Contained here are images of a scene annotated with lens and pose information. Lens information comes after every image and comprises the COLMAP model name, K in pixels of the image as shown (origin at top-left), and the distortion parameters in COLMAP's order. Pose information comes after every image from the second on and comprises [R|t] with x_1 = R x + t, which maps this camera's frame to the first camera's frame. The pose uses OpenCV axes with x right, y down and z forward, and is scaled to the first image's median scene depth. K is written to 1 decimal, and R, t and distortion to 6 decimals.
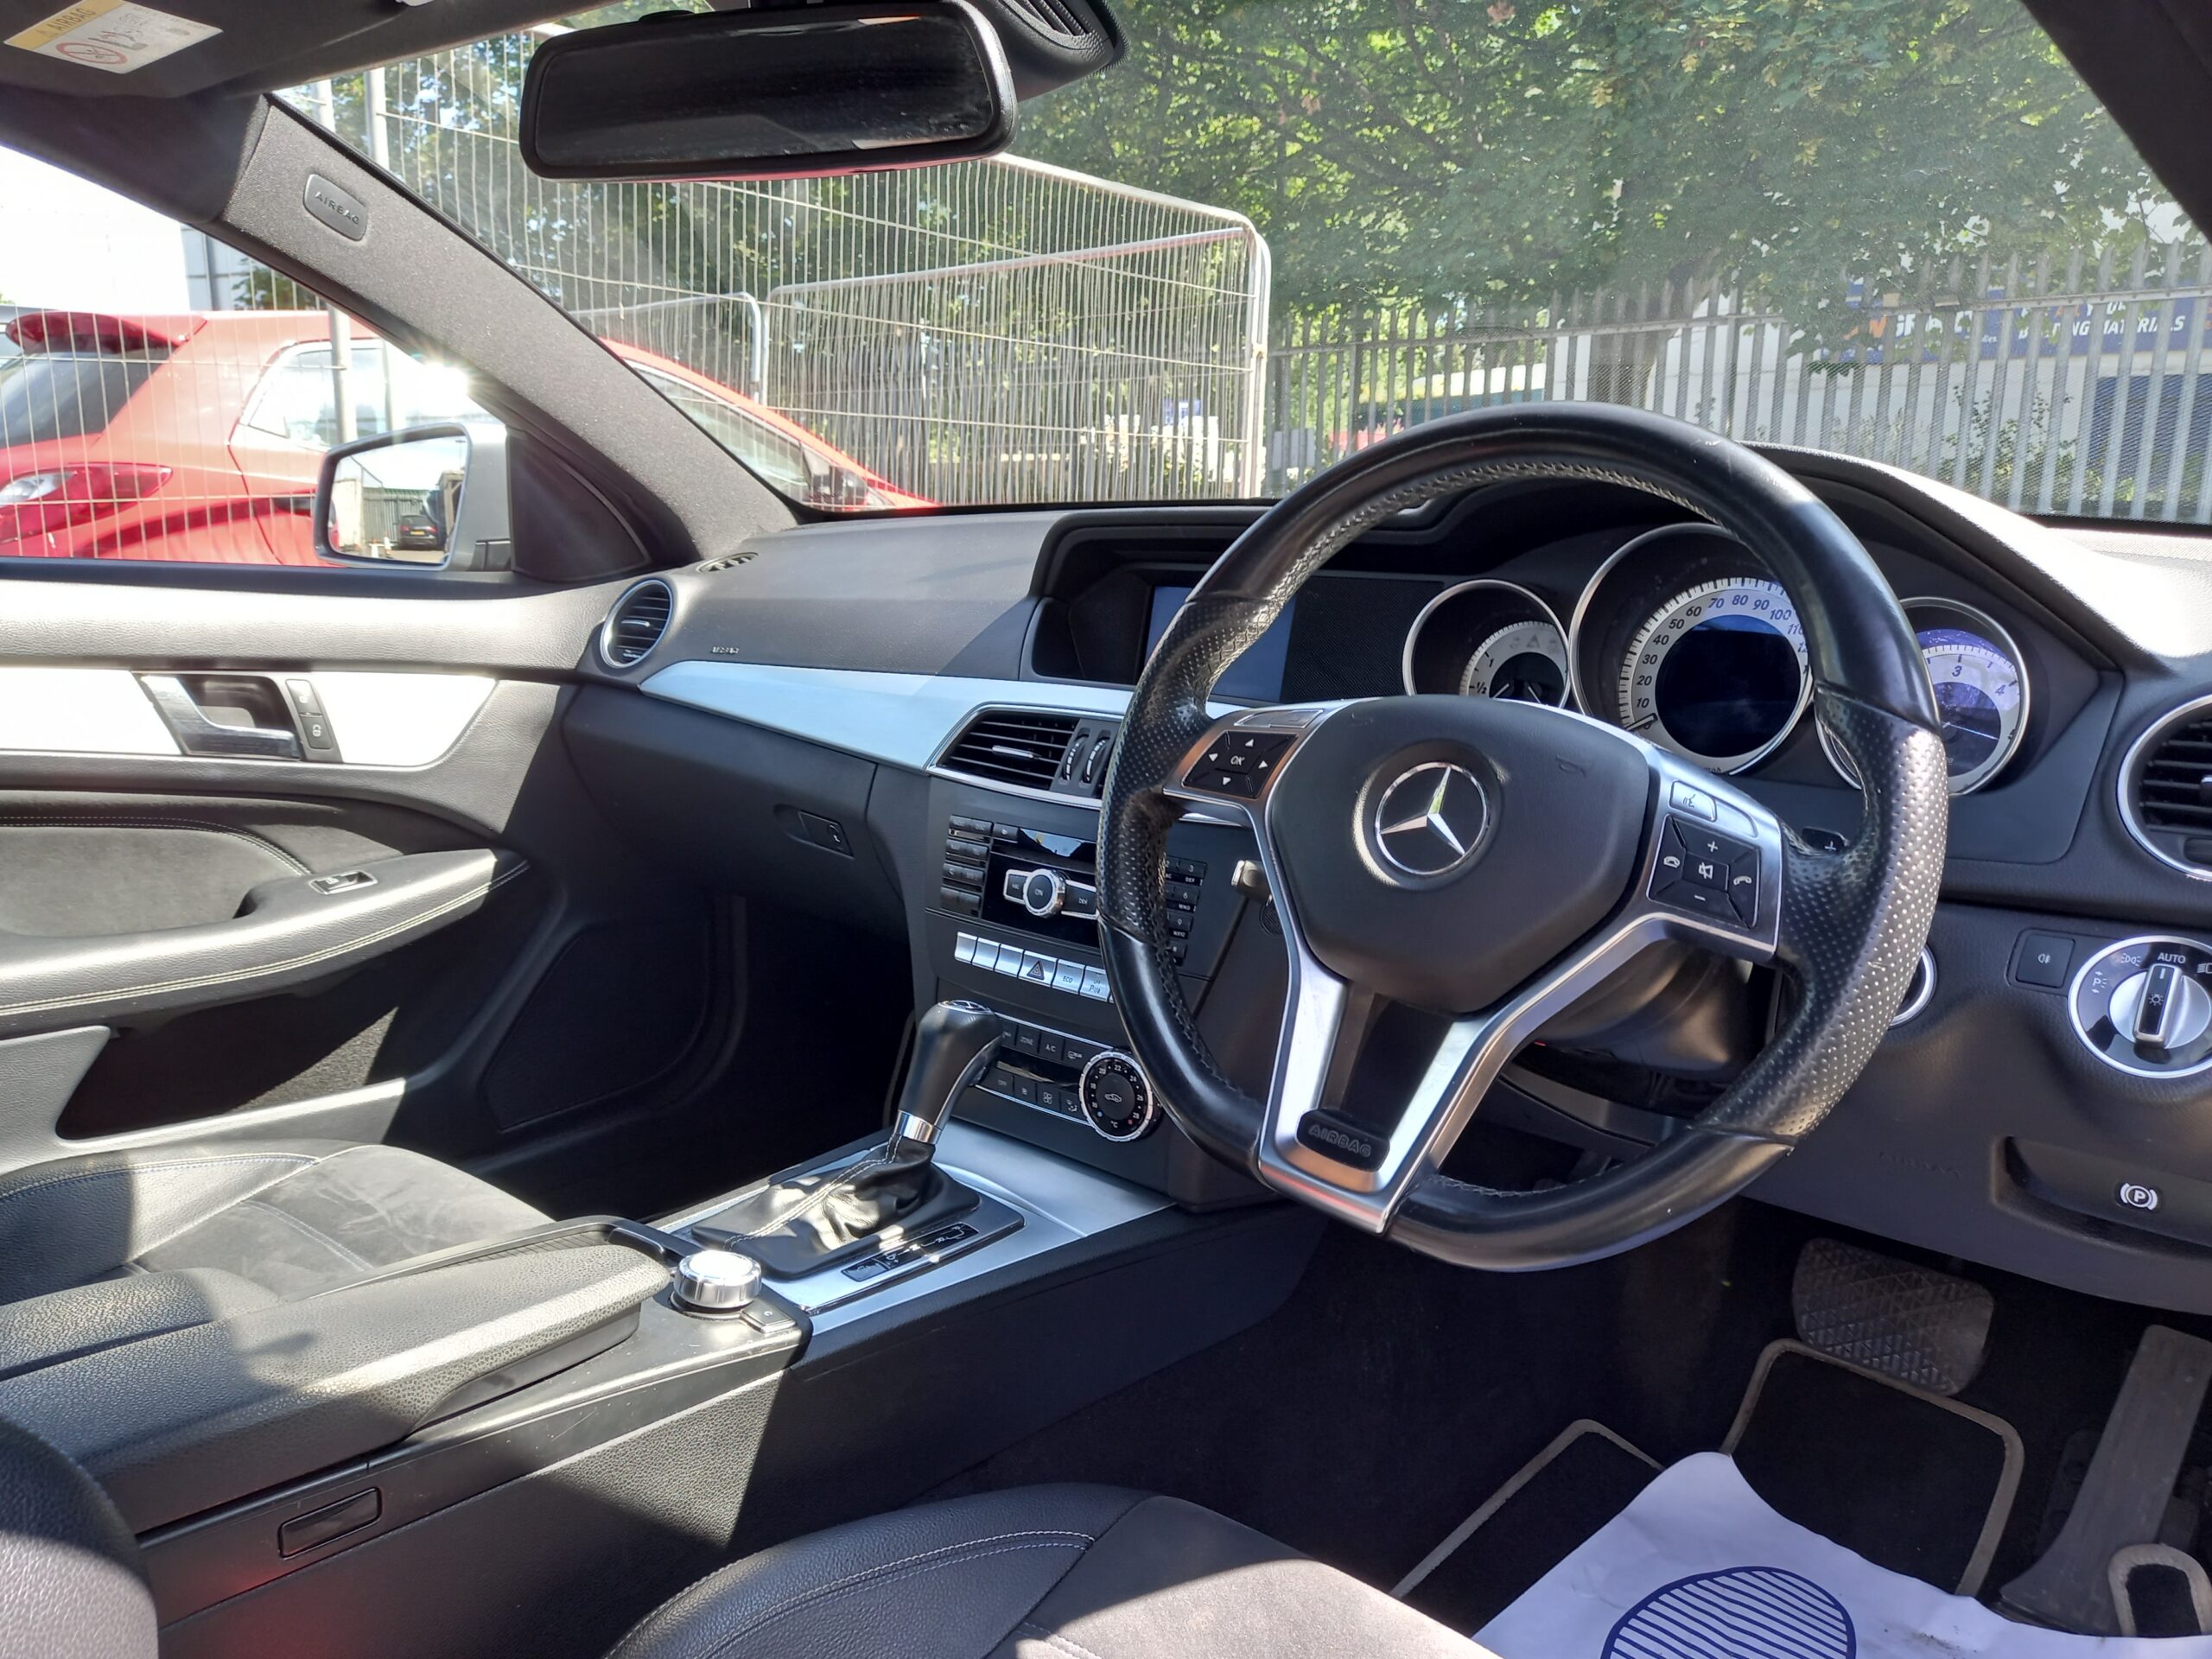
lens RADIAL K [[1627.5, 0, 1116.2], [0, 1627.5, 844.8], [0, 0, 1]] dist [0.057848, -0.053922]
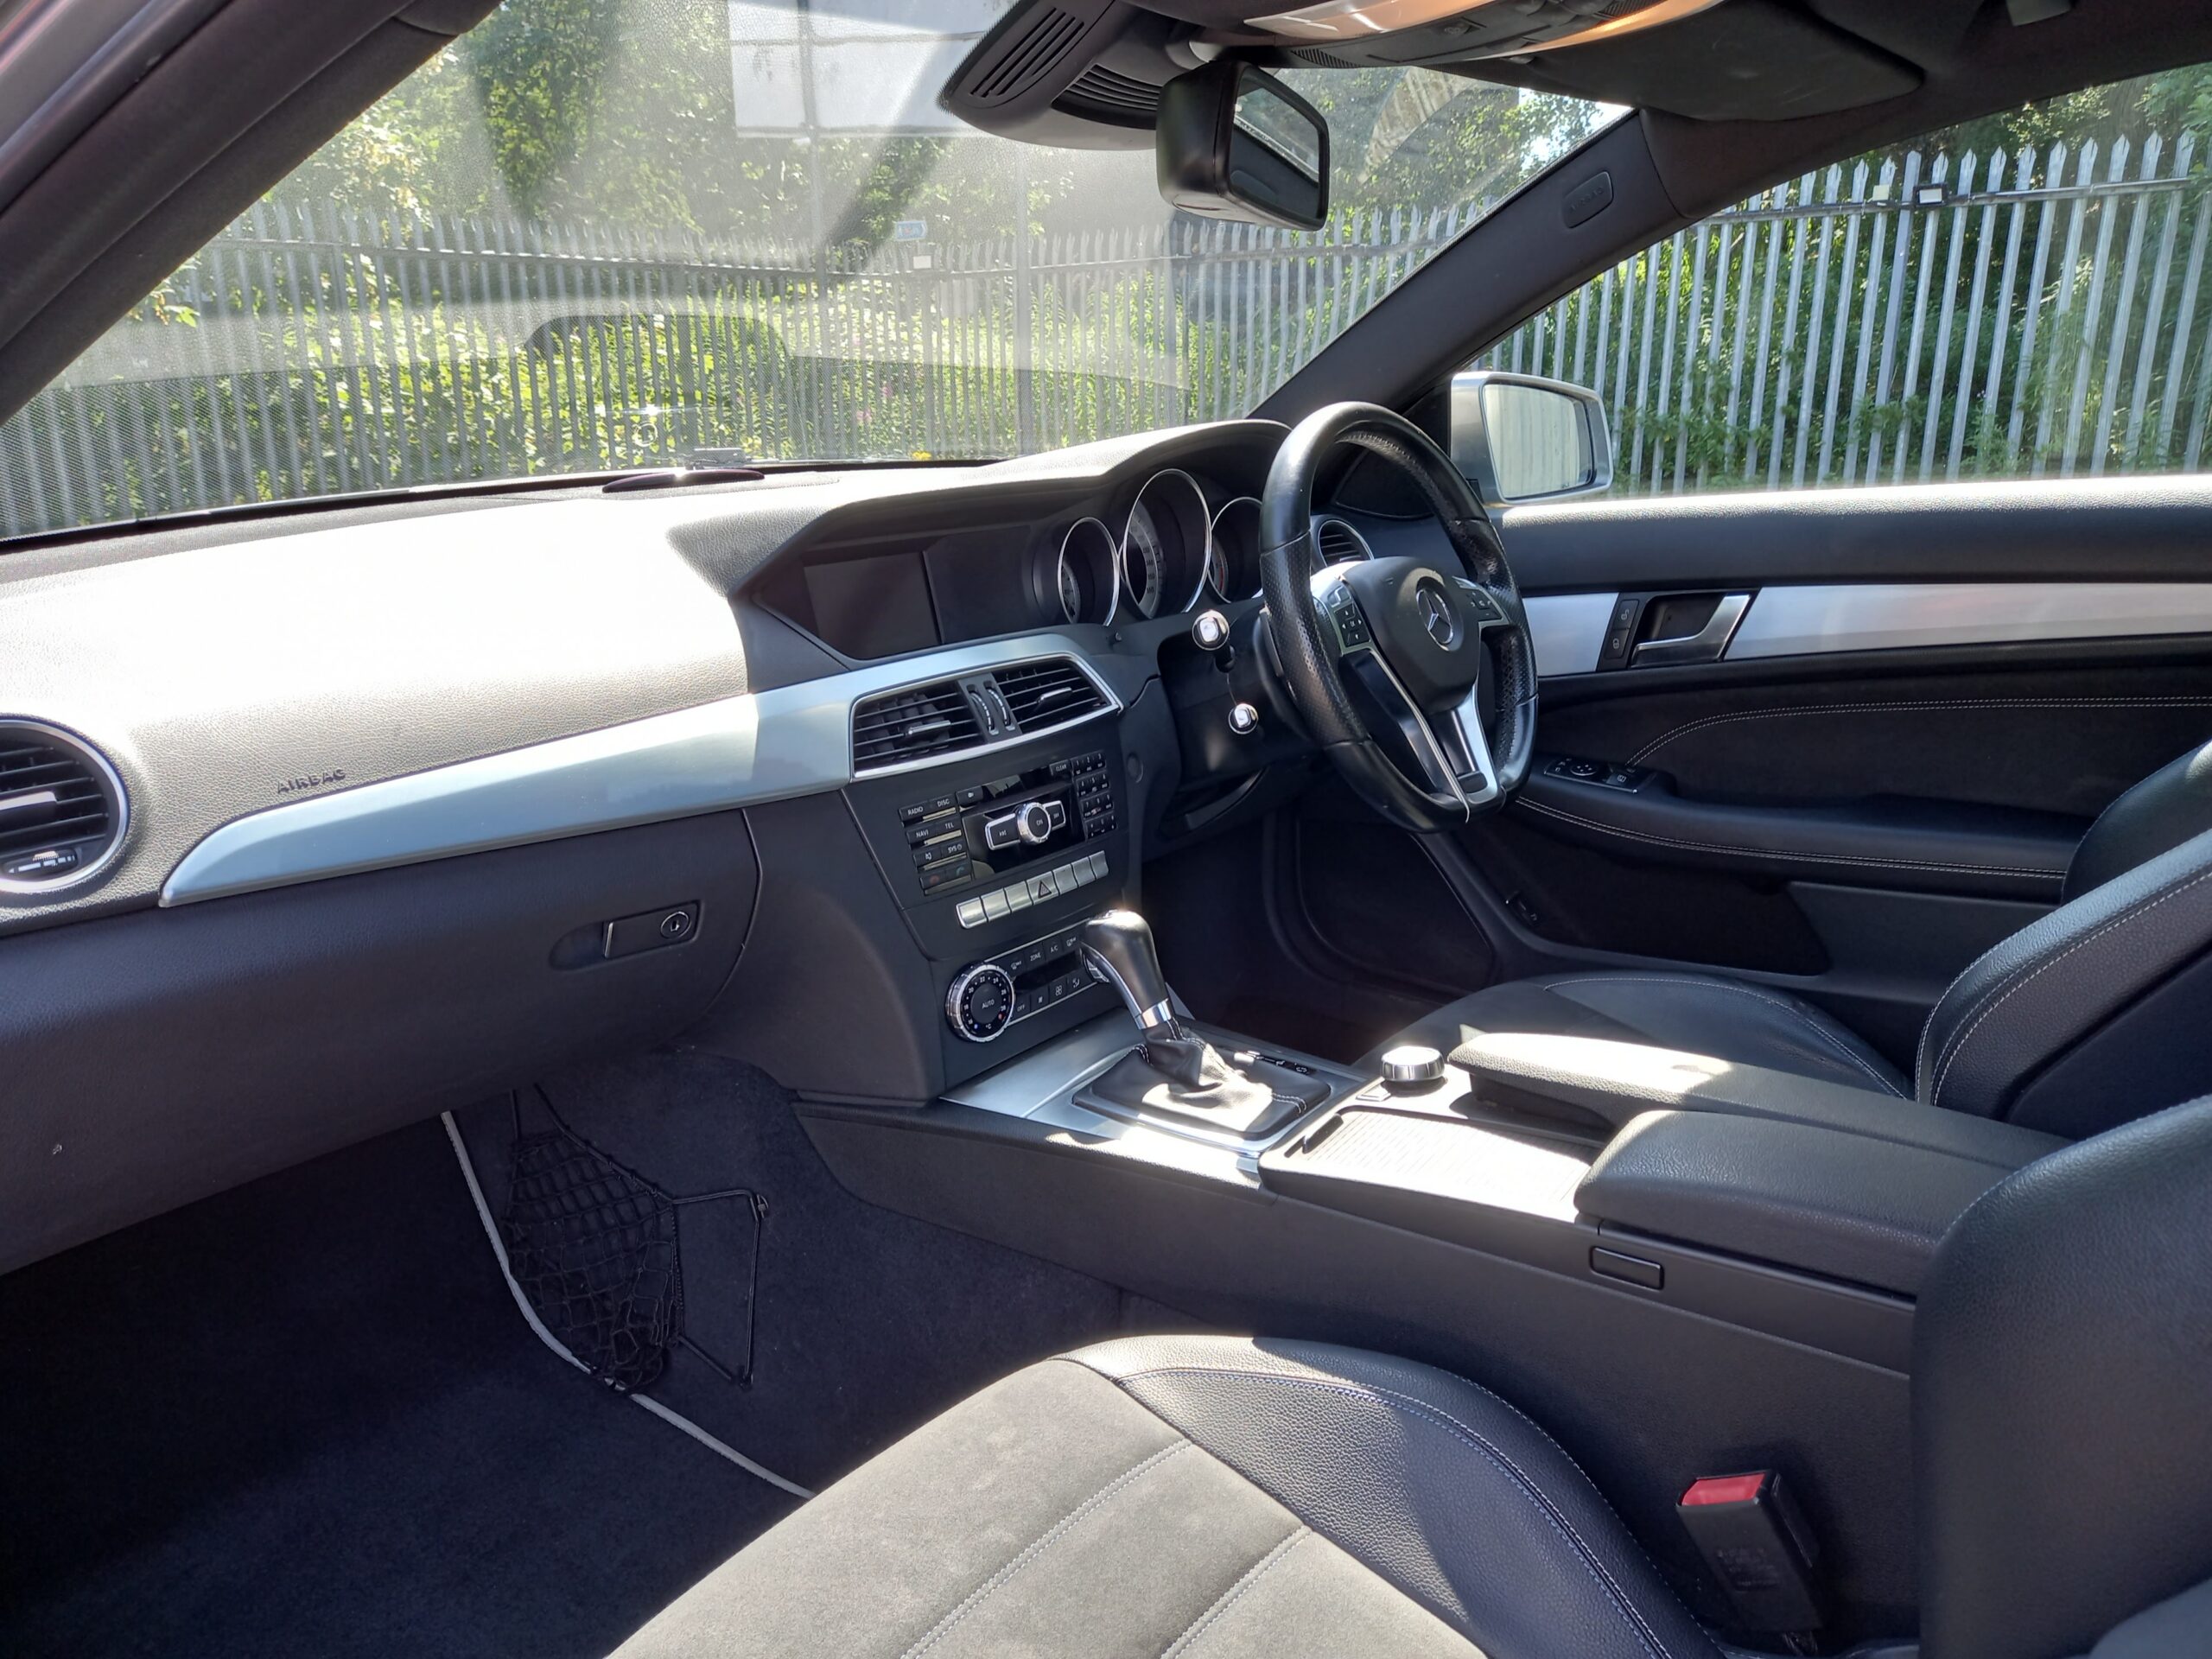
lens RADIAL K [[1627.5, 0, 1116.7], [0, 1627.5, 835.4], [0, 0, 1]] dist [0.057848, -0.053922]
pose [[-0.044919, -0.270640, 0.961632, -1.143662], [0.237492, 0.932113, 0.273426, -0.260722], [-0.970350, 0.240662, 0.022405, 0.902604]]
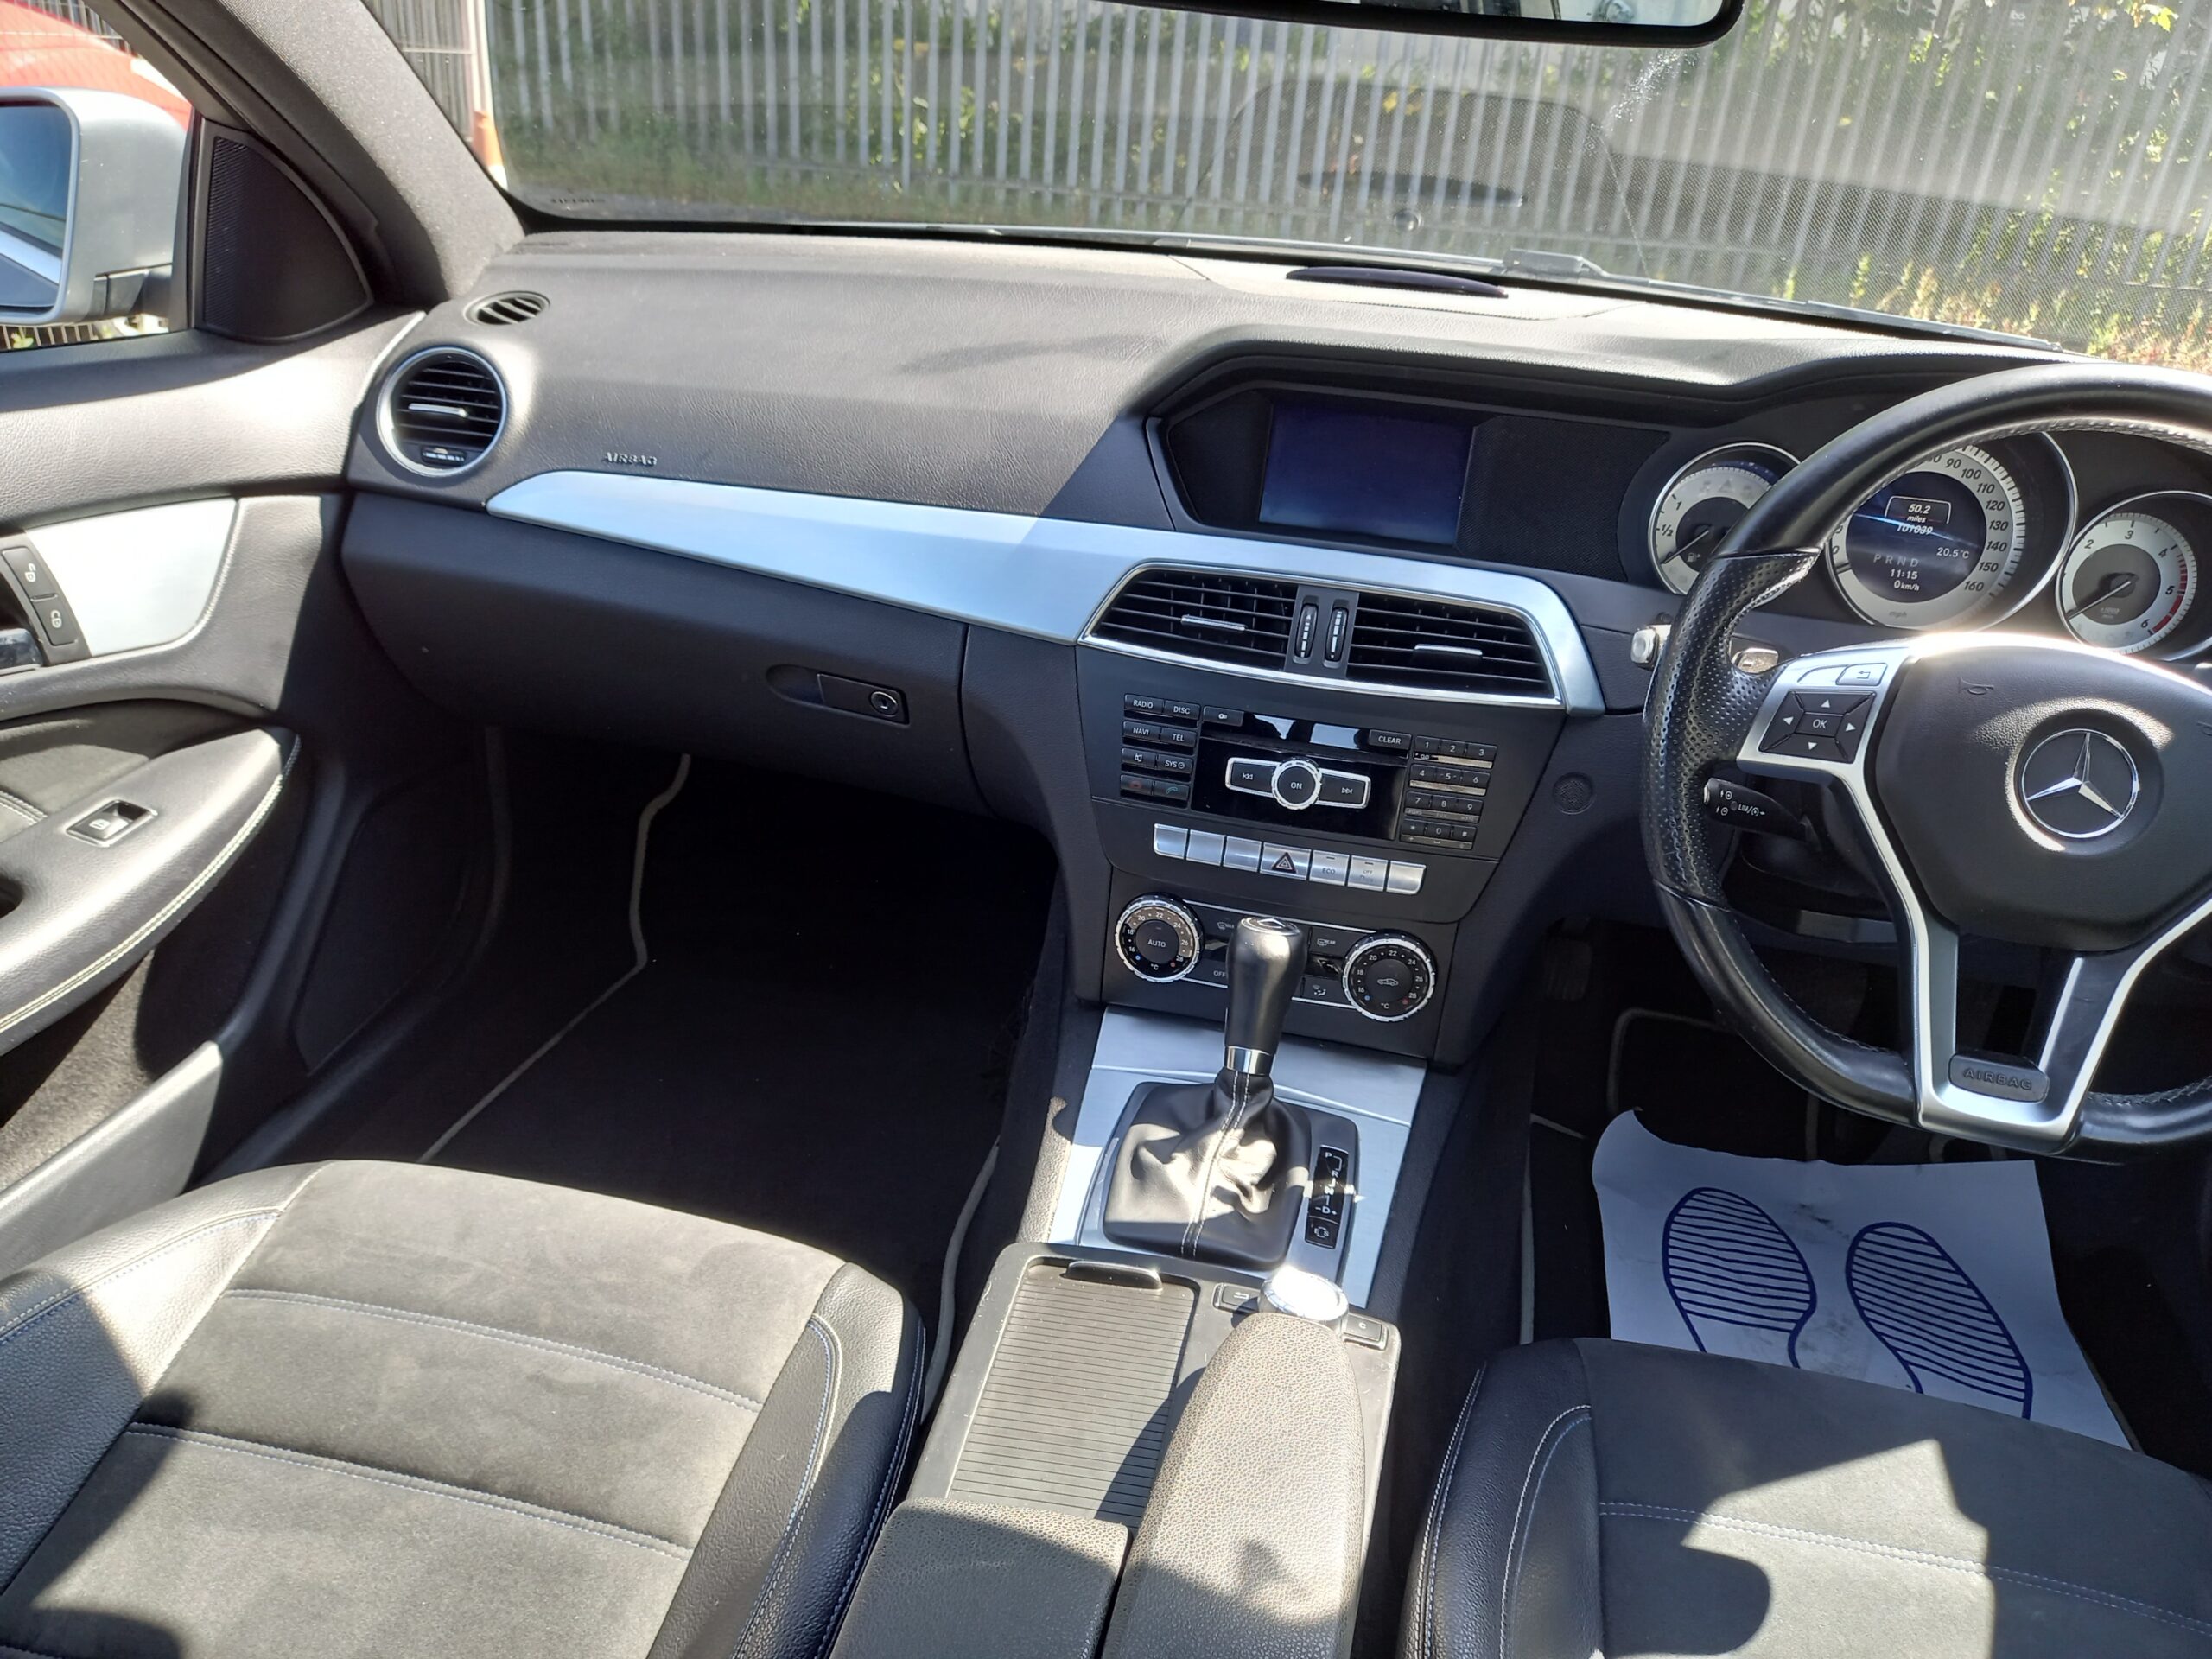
lens RADIAL K [[1627.5, 0, 1102.8], [0, 1627.5, 842.8], [0, 0, 1]] dist [0.057848, -0.053922]
pose [[0.869274, -0.167290, 0.465163, -0.572605], [0.037089, 0.960416, 0.276091, -0.197299], [-0.492937, -0.222747, 0.841069, 0.254653]]
